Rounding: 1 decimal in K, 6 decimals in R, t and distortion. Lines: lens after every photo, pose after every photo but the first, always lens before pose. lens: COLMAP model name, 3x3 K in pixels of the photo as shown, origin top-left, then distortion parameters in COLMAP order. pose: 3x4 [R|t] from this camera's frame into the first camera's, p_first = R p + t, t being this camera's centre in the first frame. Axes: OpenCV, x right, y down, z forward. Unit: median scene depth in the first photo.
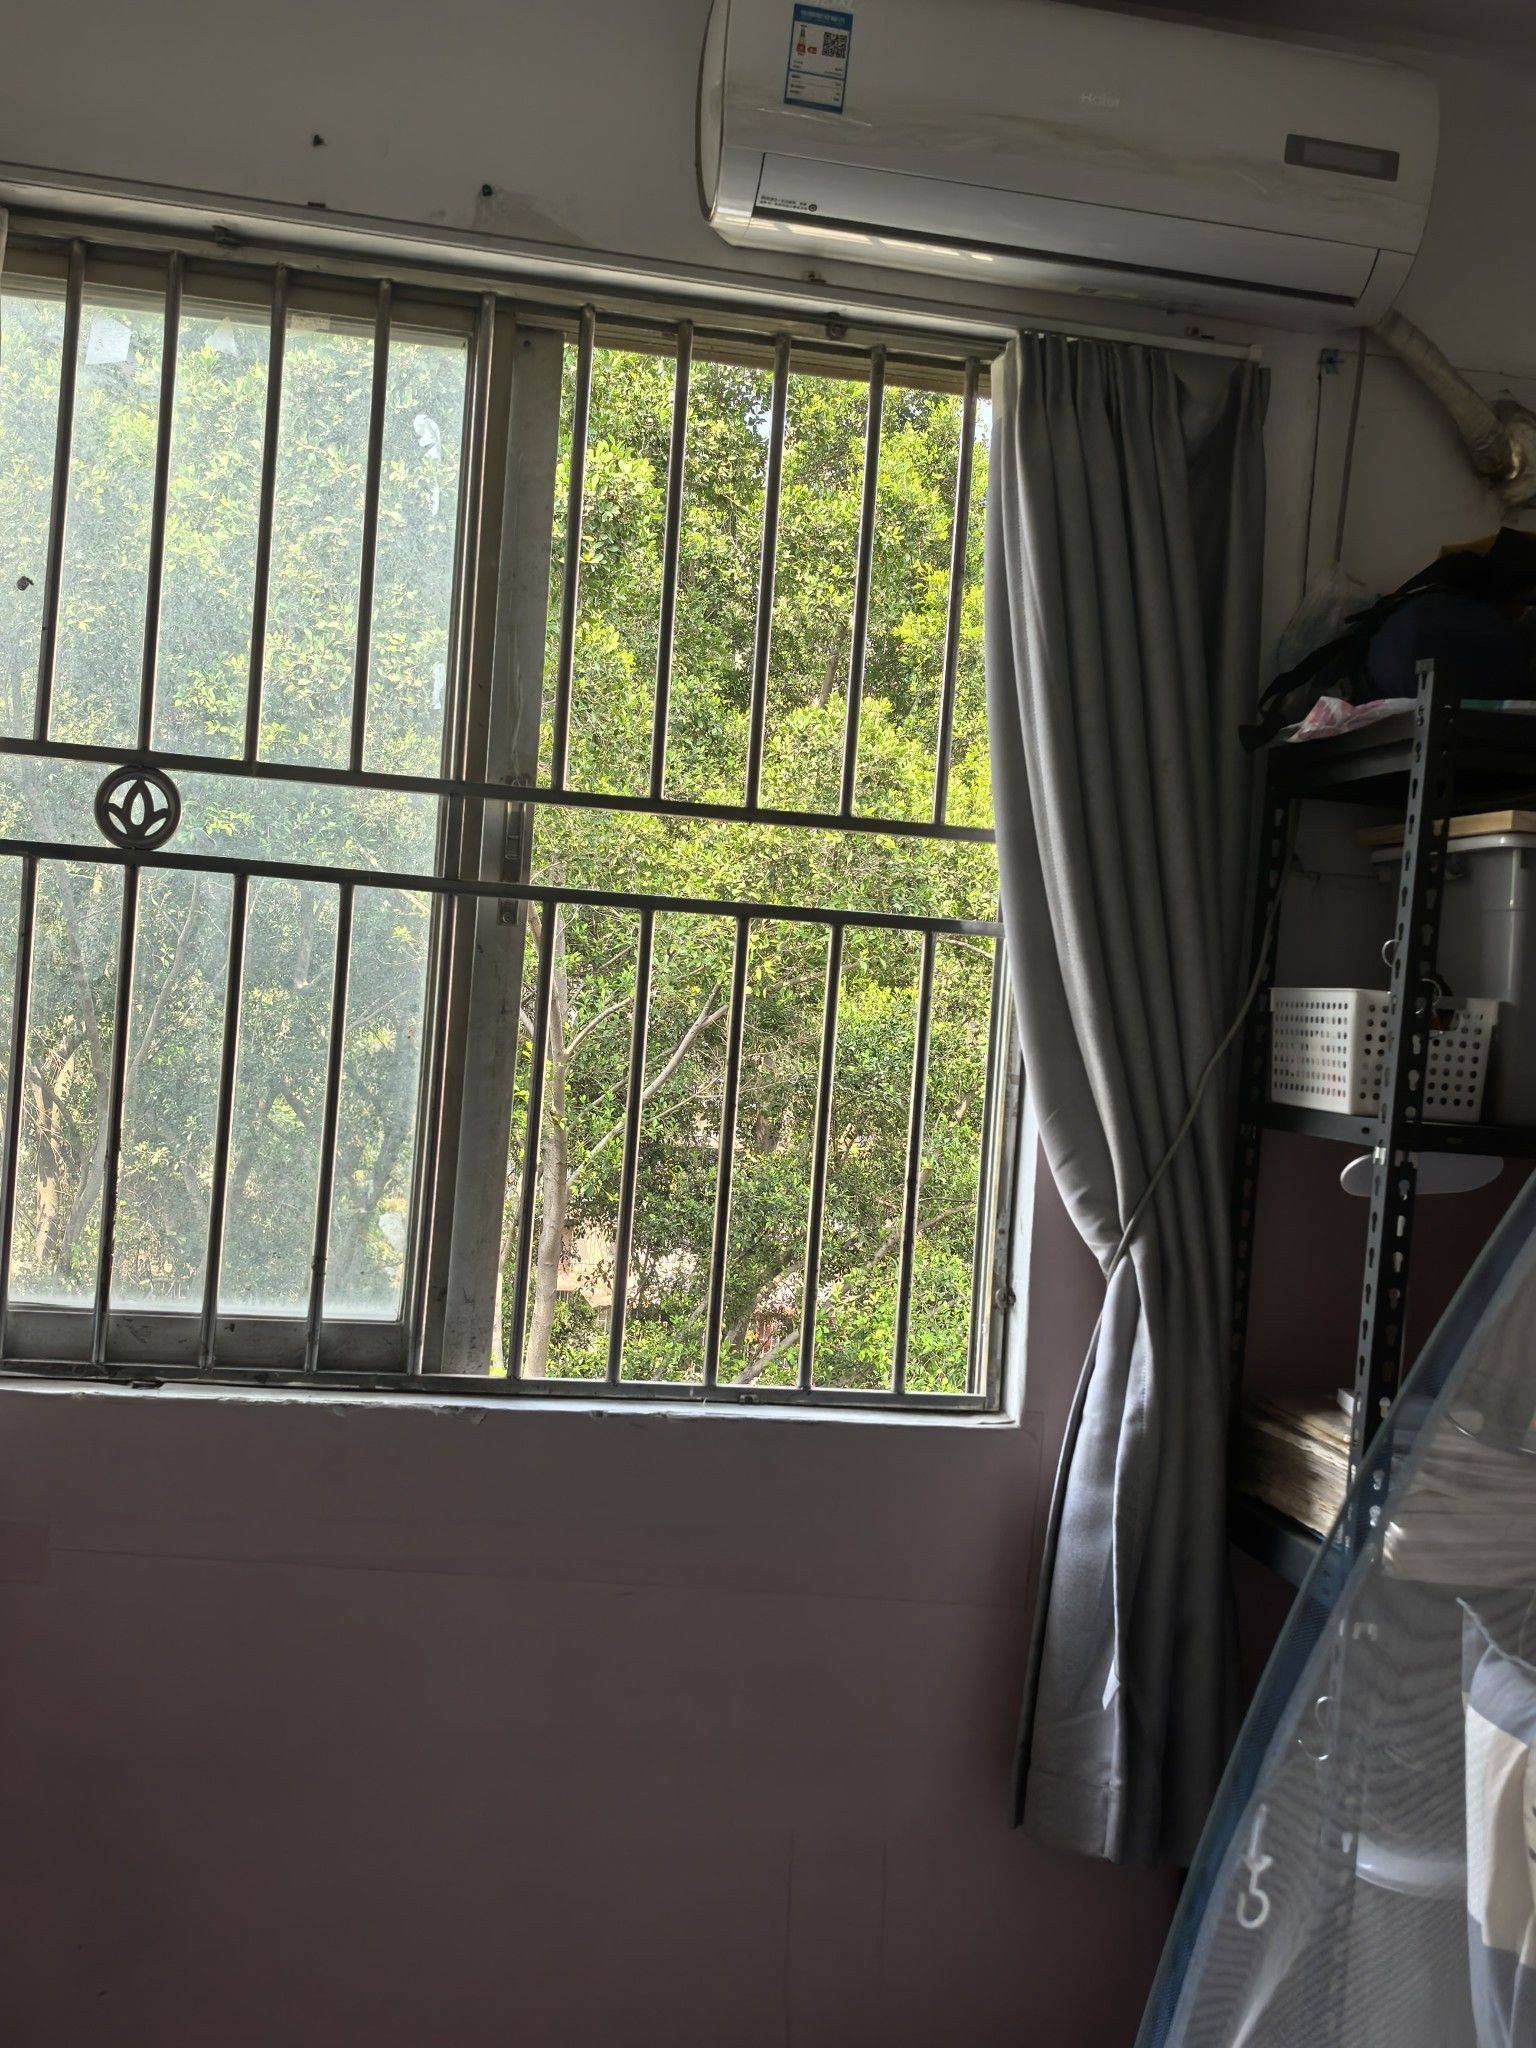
lens RADIAL K [[2153.3, 0, 770.4], [0, 2153.3, 1005.6], [0, 0, 1]] dist [0.026806, 0.000000]
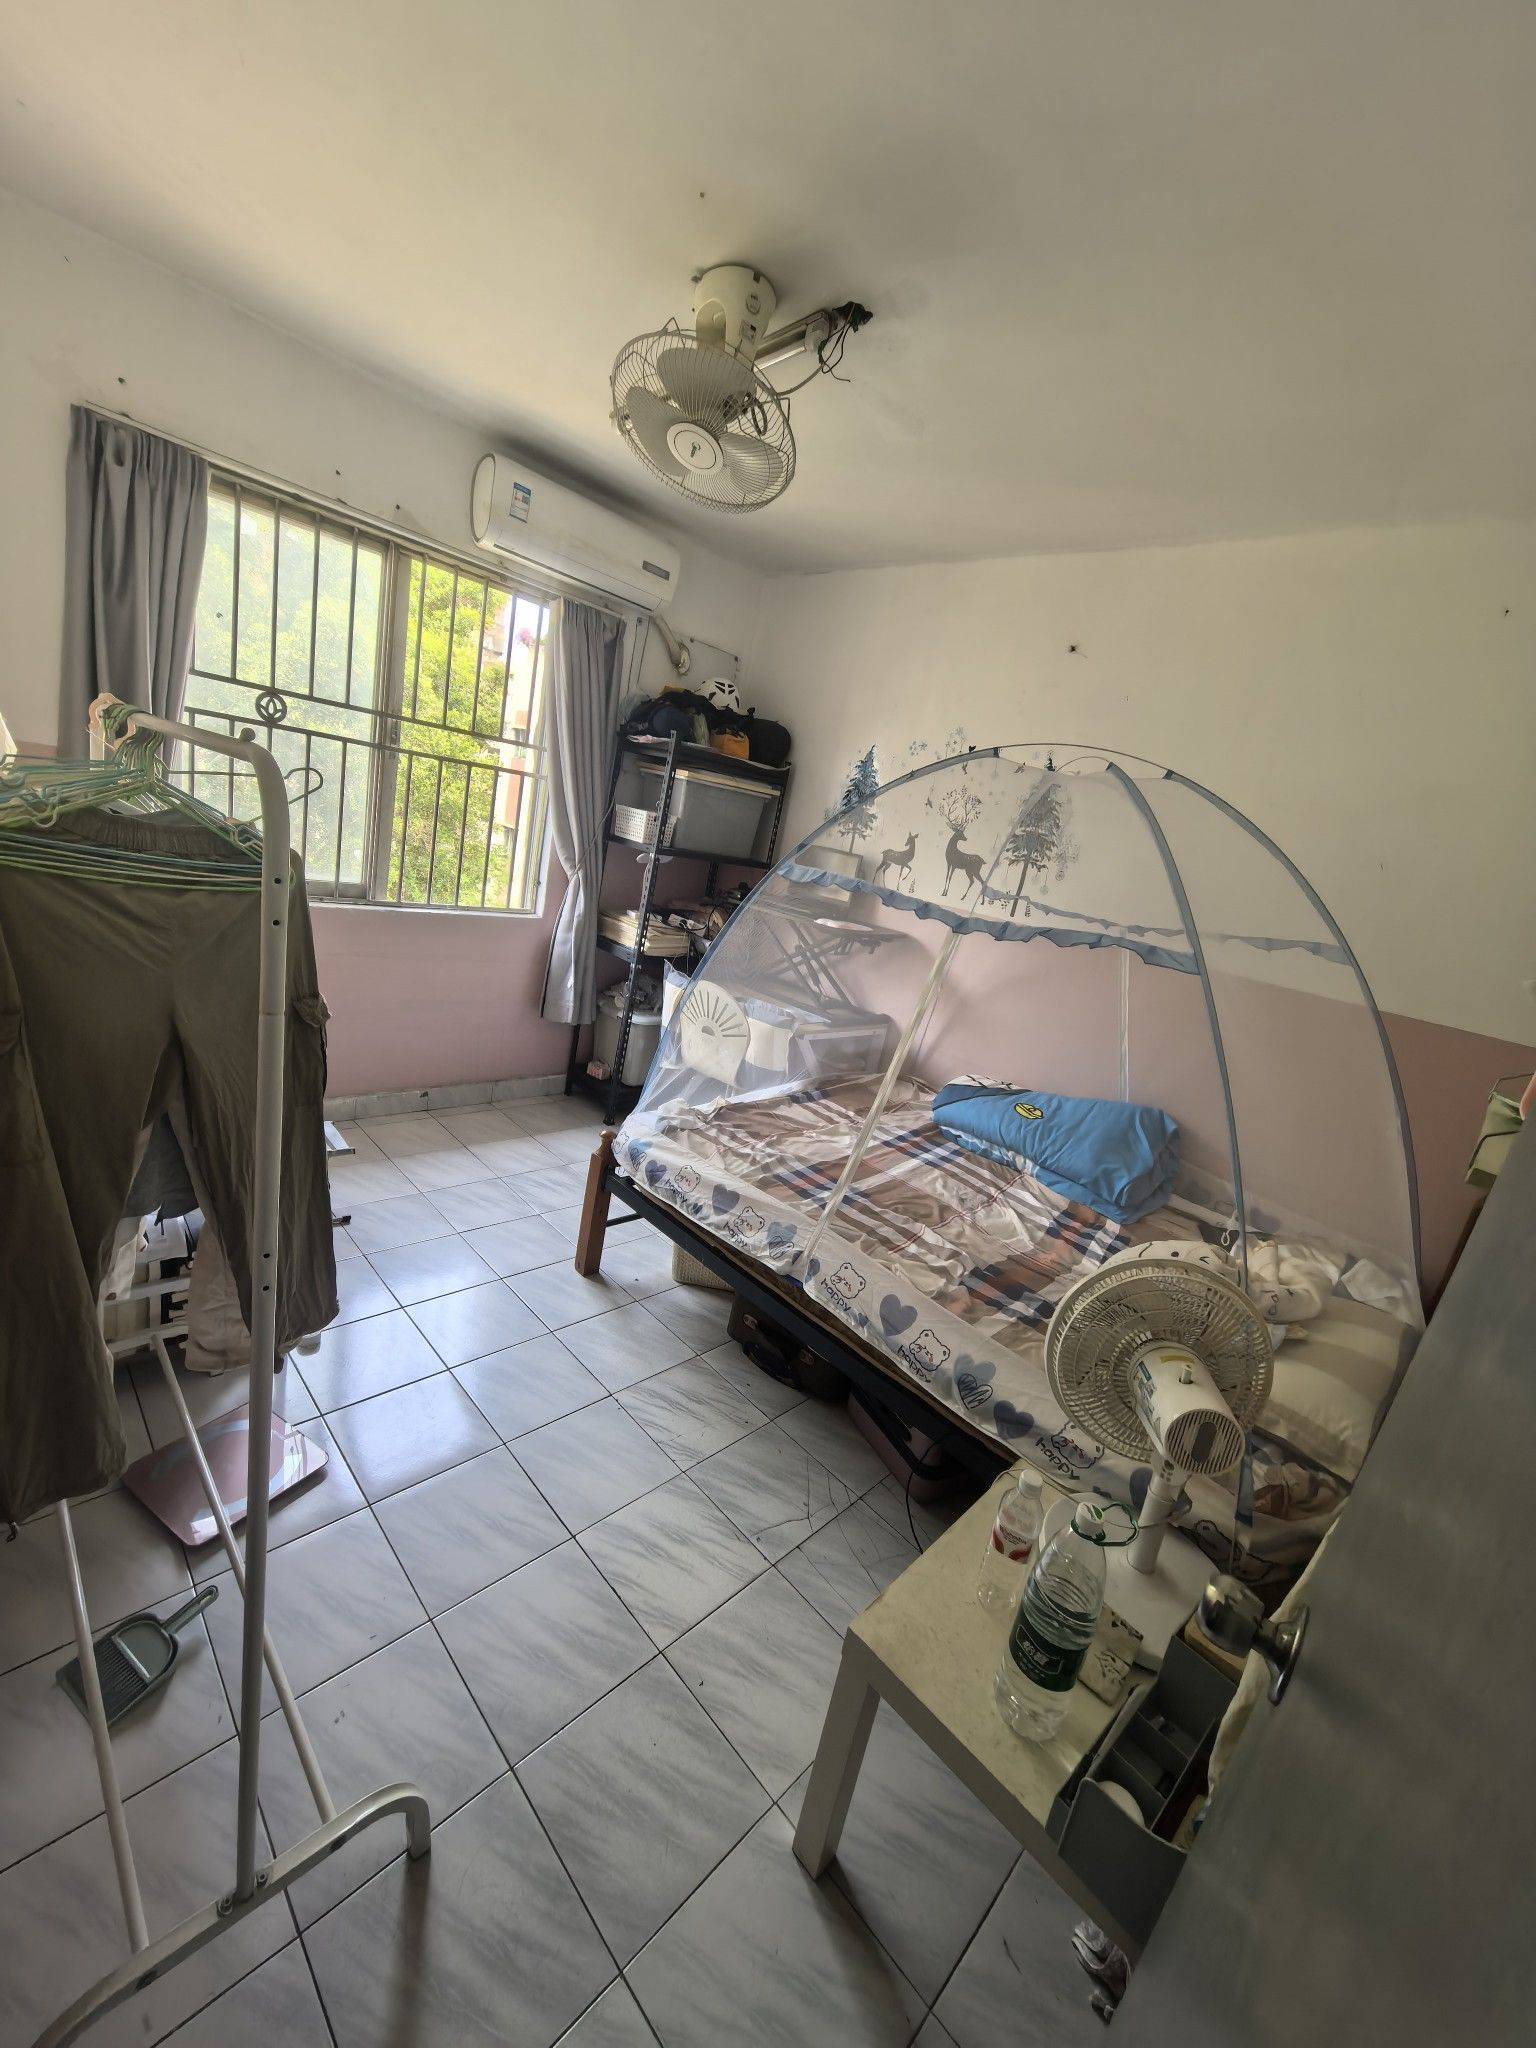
lens RADIAL K [[809.8, 0, 771.8], [0, 809.8, 1029.2], [0, 0, 1]] dist [-0.001267, 0.000565]
pose [[0.818332, -0.062449, 0.571342, -0.387314], [-0.132314, 0.946909, 0.293012, -0.088335], [-0.559308, -0.315378, 0.766624, -0.369979]]
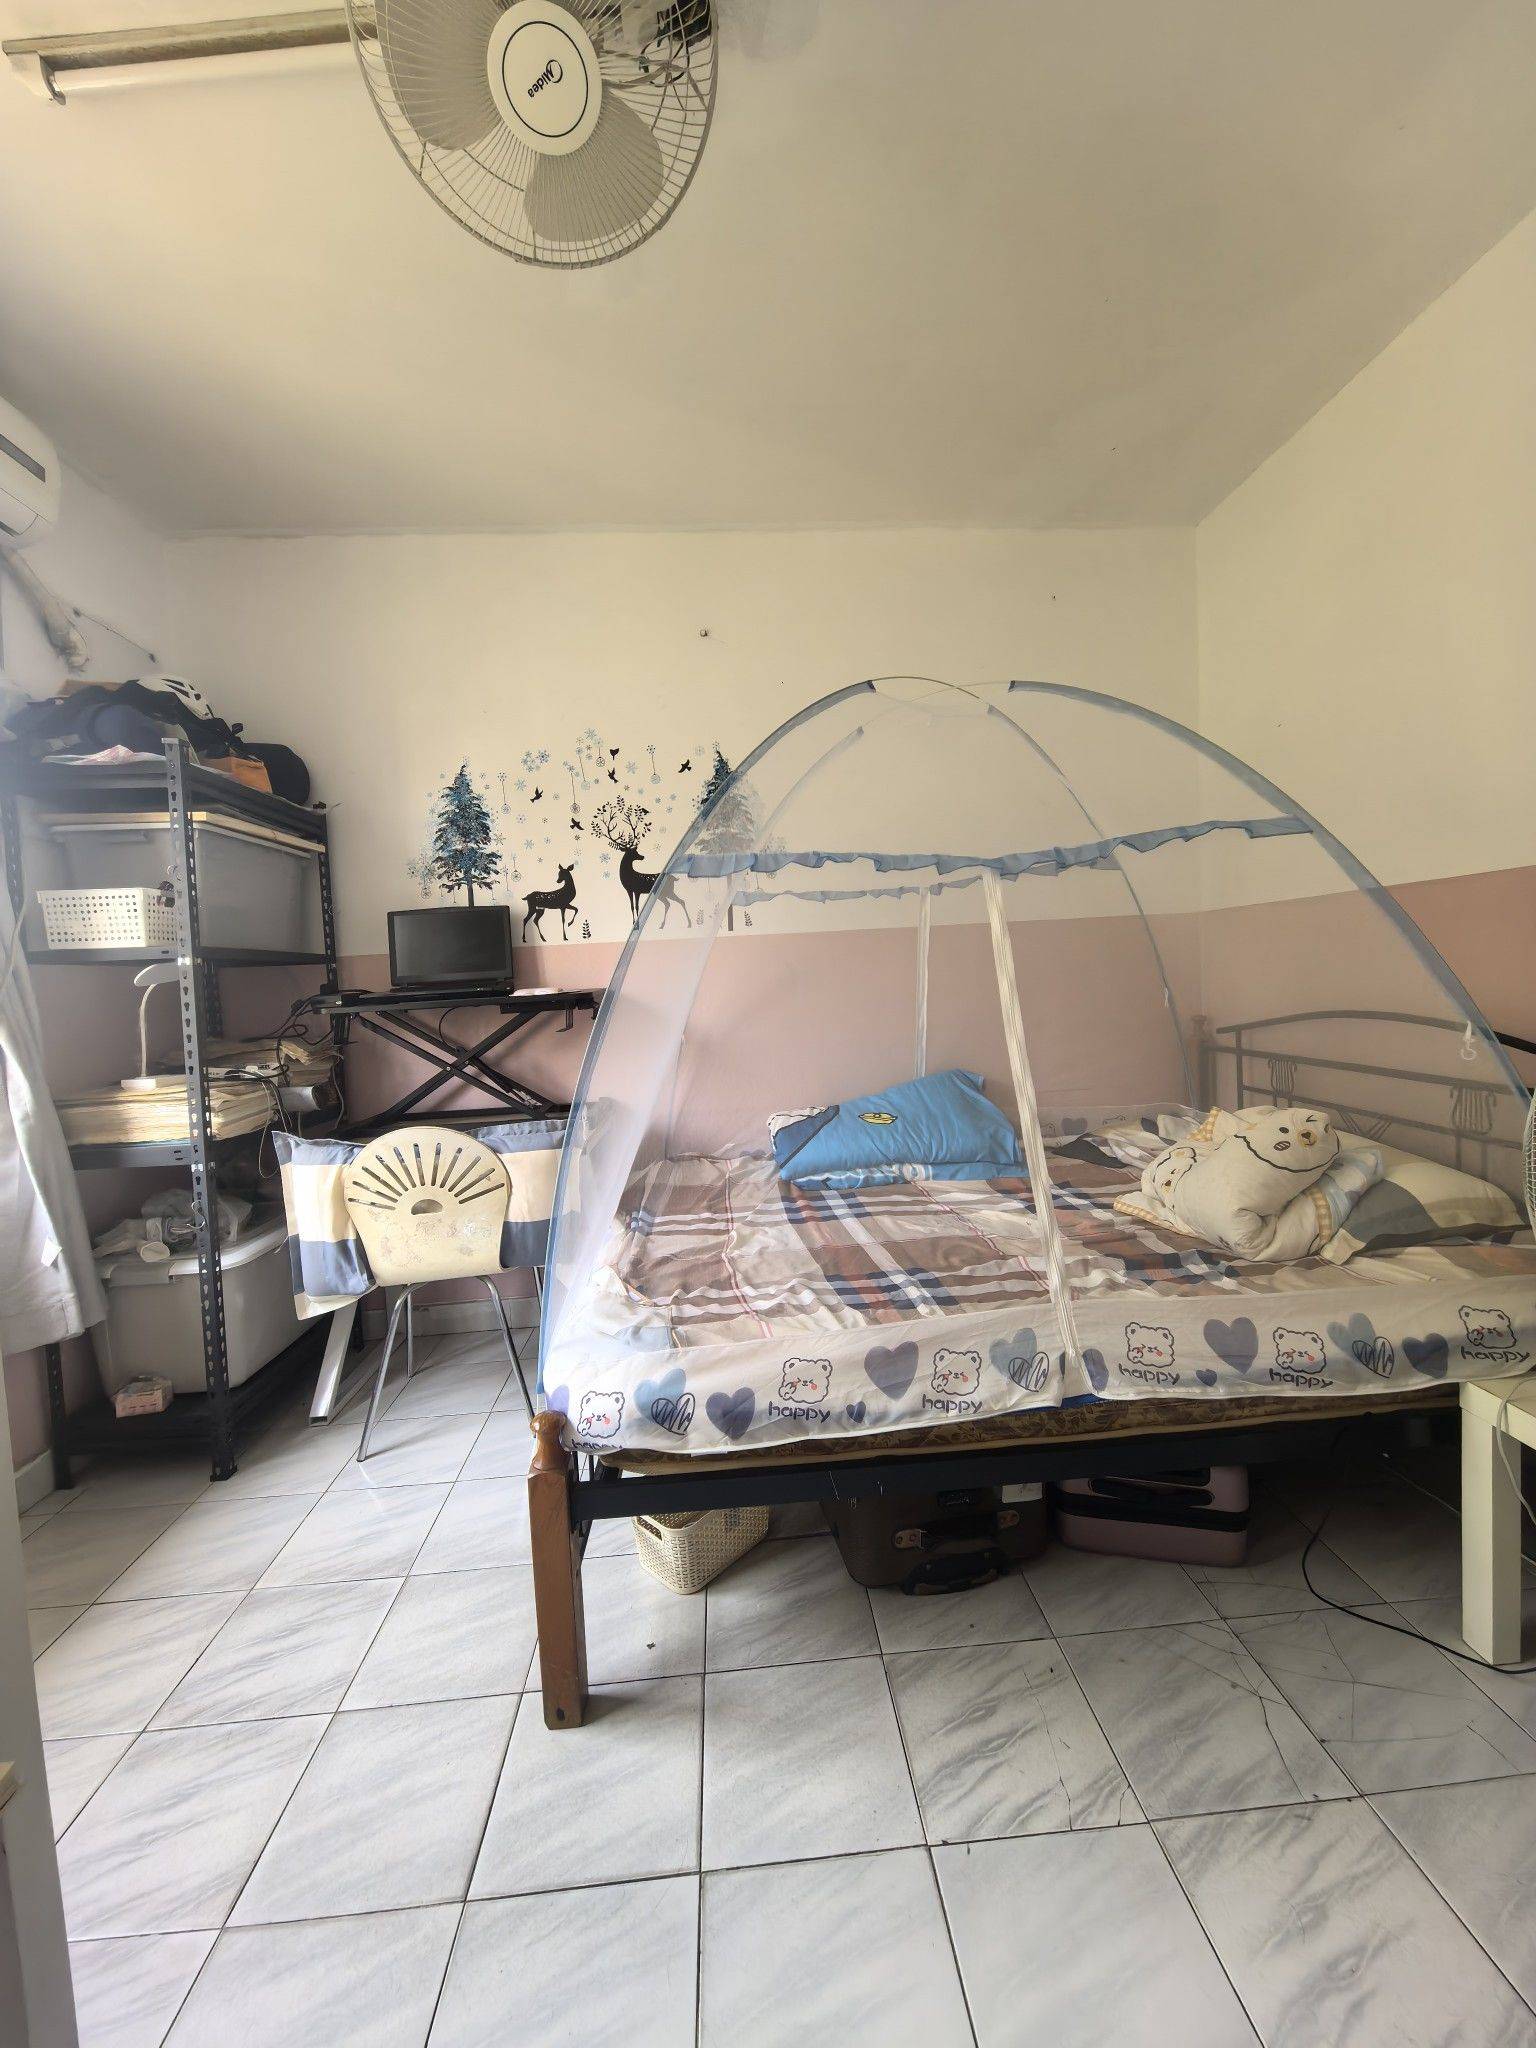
lens RADIAL K [[809.0, 0, 770.4], [0, 809.0, 1027.5], [0, 0, 1]] dist [0.001472, 0.000165]
pose [[0.115334, -0.139464, 0.983488, -0.436863], [0.053785, 0.989519, 0.134012, 0.051513], [-0.991870, 0.037441, 0.121626, 0.262502]]
